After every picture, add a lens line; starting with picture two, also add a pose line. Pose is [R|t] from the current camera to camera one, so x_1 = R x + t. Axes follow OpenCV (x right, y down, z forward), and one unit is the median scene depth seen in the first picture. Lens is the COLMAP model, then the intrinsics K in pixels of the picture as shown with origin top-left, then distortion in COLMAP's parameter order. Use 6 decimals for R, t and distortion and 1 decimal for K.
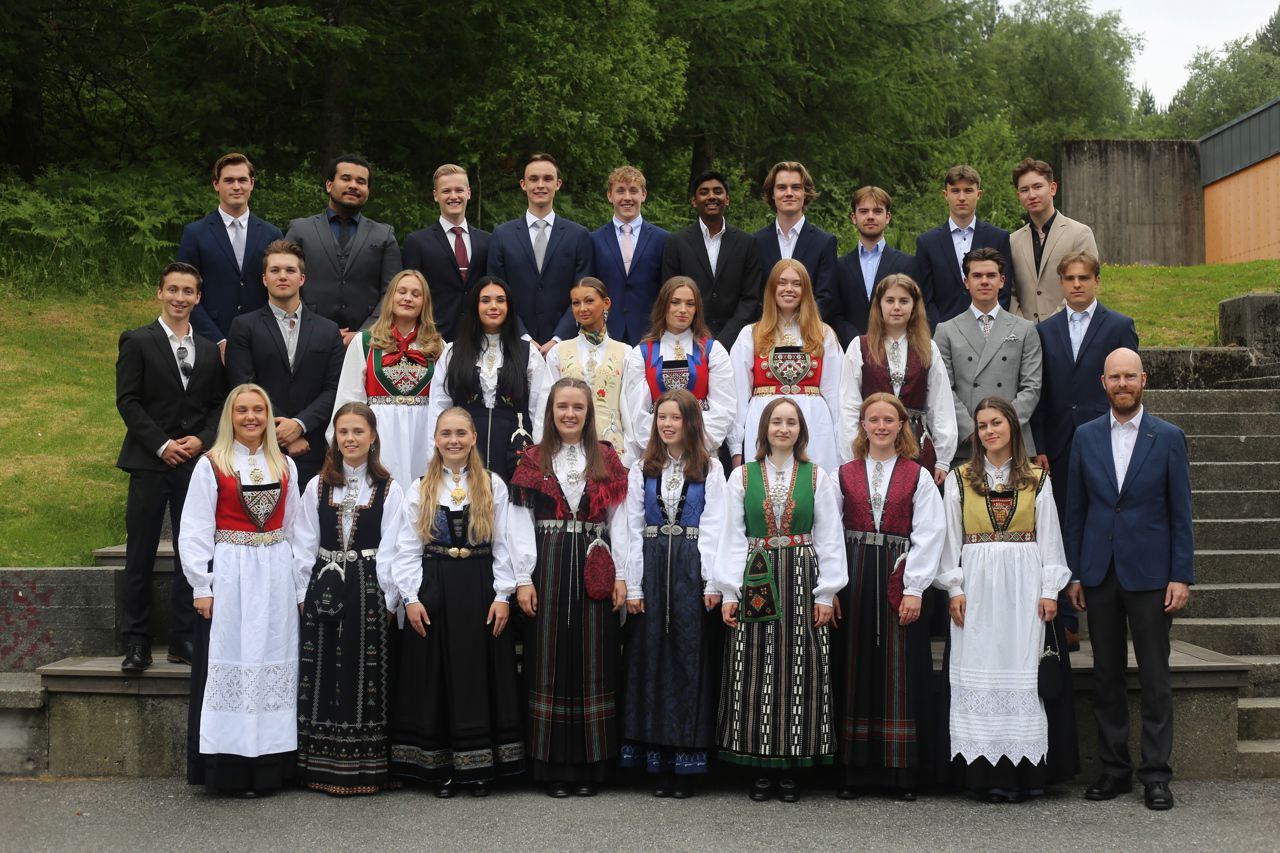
lens RADIAL K [[1872.1, 0, 640.0], [0, 1872.1, 426.5], [0, 0, 1]] dist [-0.103321, -0.059154]
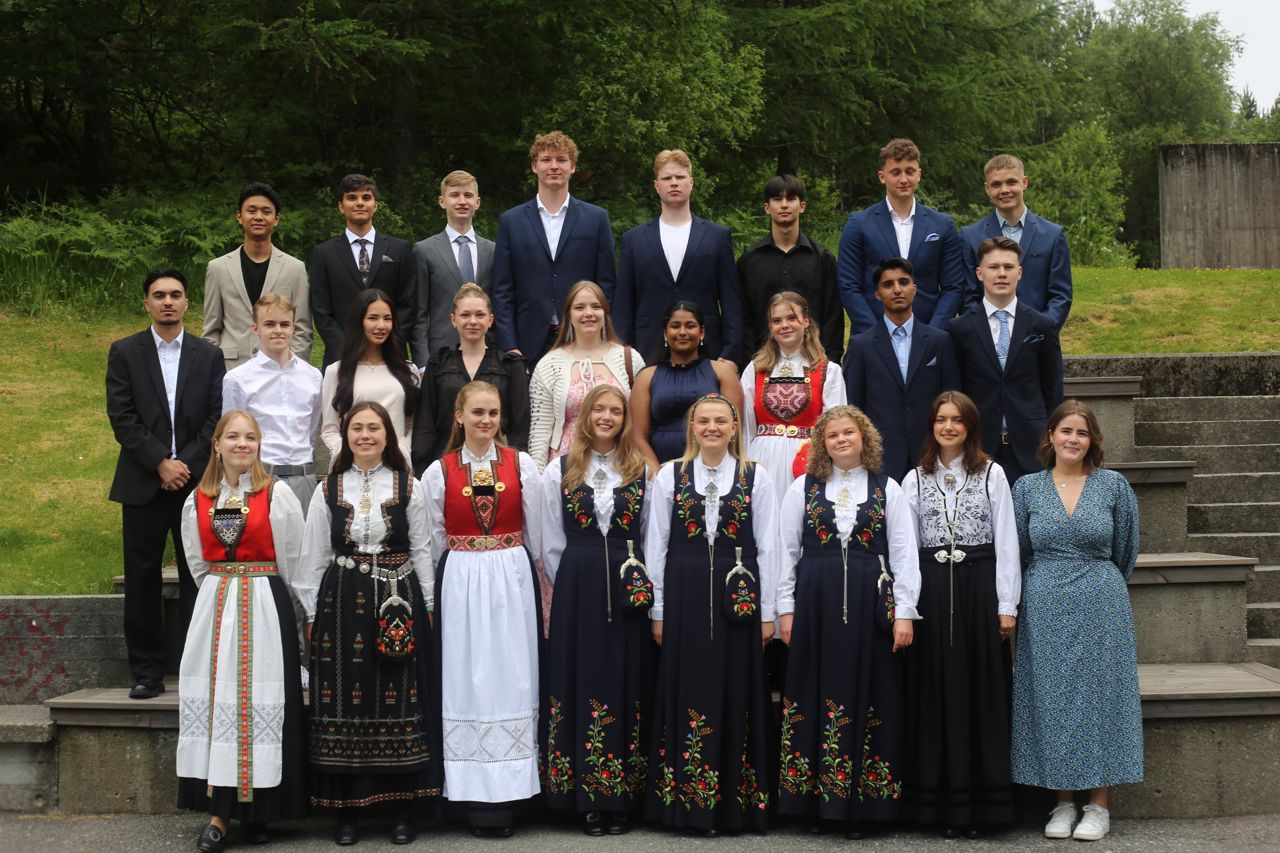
lens RADIAL K [[1872.1, 0, 640.0], [0, 1872.1, 426.5], [0, 0, 1]] dist [-0.103321, -0.059154]
pose [[0.998331, -0.013361, -0.056193, 0.015746], [0.012829, 0.999870, -0.009813, 0.000672], [0.056317, 0.009076, 0.998372, 0.023995]]
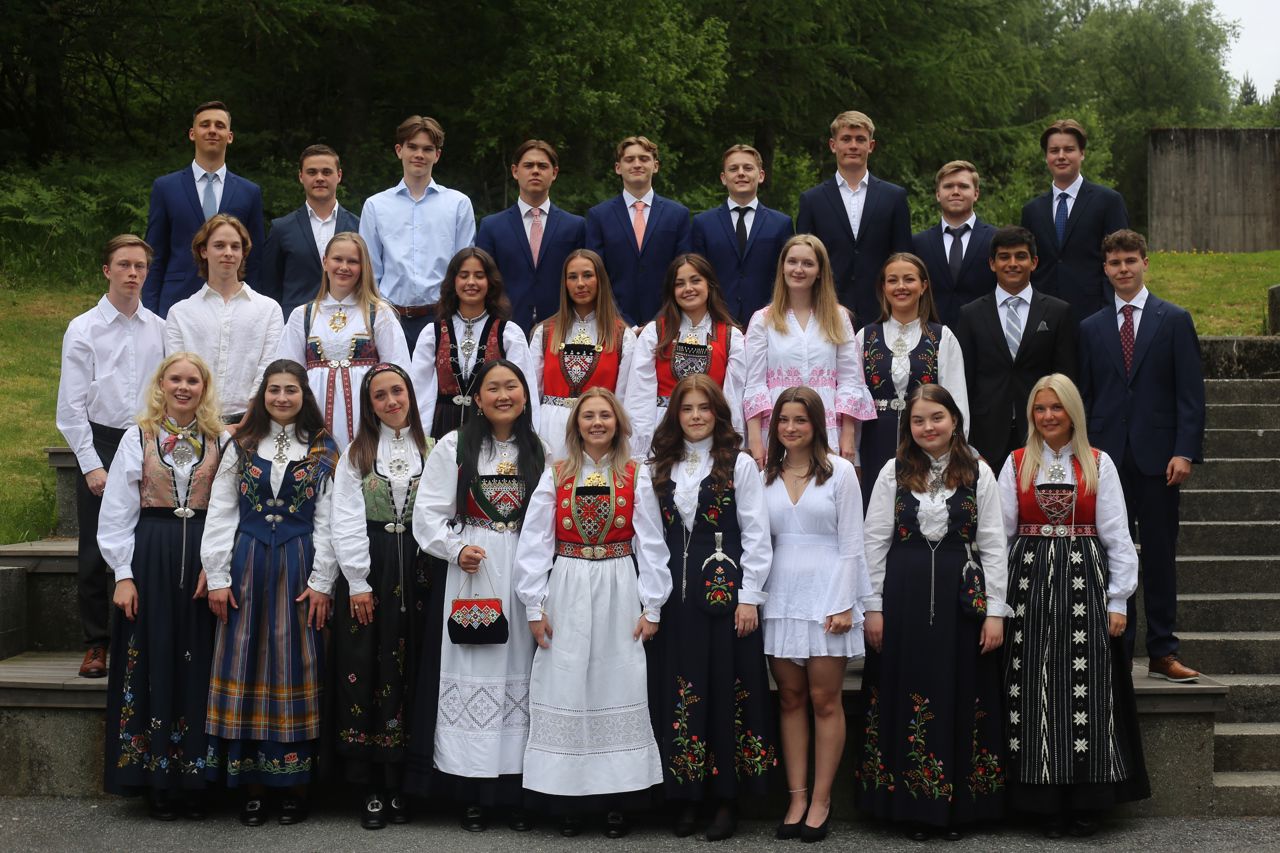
lens RADIAL K [[1878.7, 0, 640.0], [0, 1878.7, 426.5], [0, 0, 1]] dist [-0.130972, 0.059618]
pose [[0.998313, 0.001025, -0.058057, 0.043186], [-0.001026, 0.999999, 0.000012, 0.002266], [0.058057, 0.000047, 0.998313, 0.044050]]
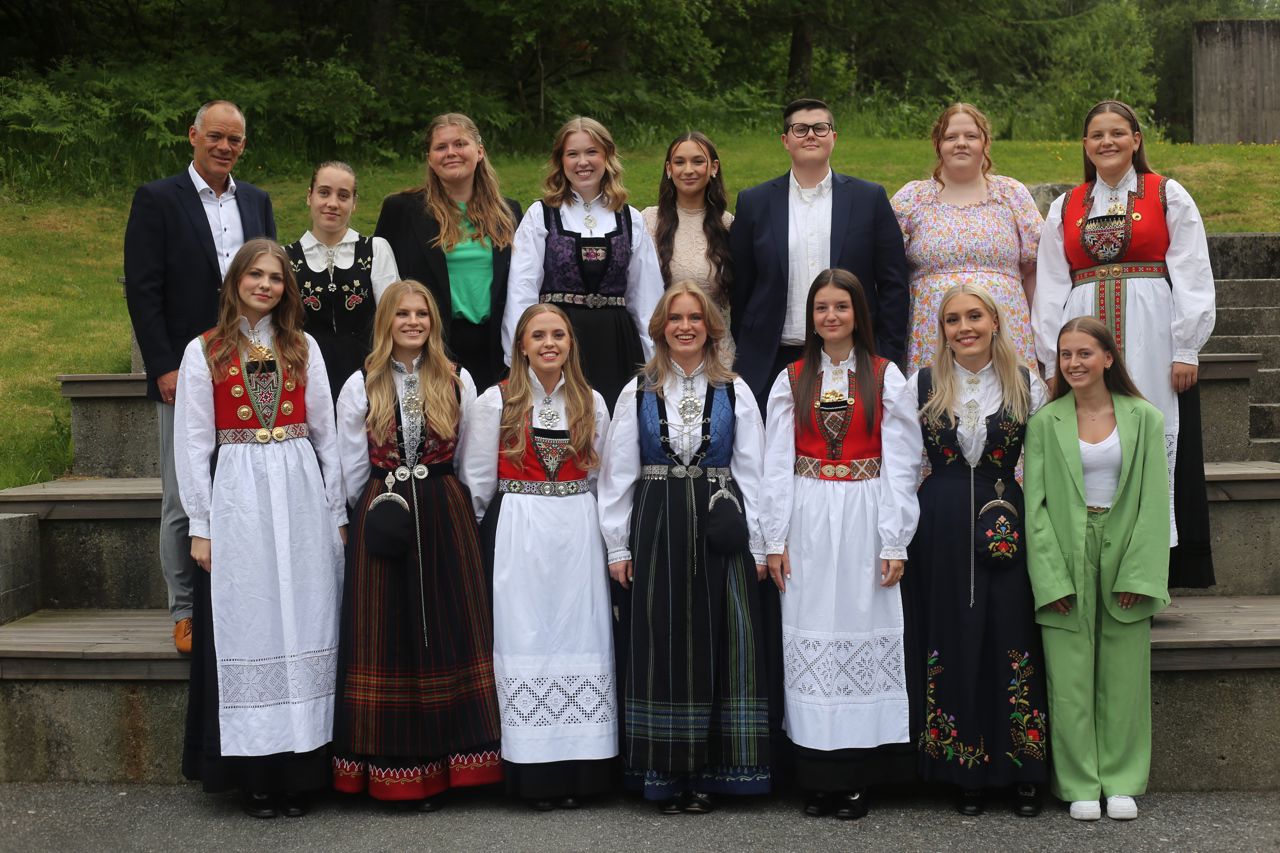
lens RADIAL K [[1872.1, 0, 640.0], [0, 1872.1, 426.5], [0, 0, 1]] dist [-0.103321, -0.059154]
pose [[0.997552, -0.012003, -0.068896, 0.024302], [0.015365, 0.998706, 0.048481, 0.000969], [0.068224, -0.049421, 0.996445, 0.099212]]
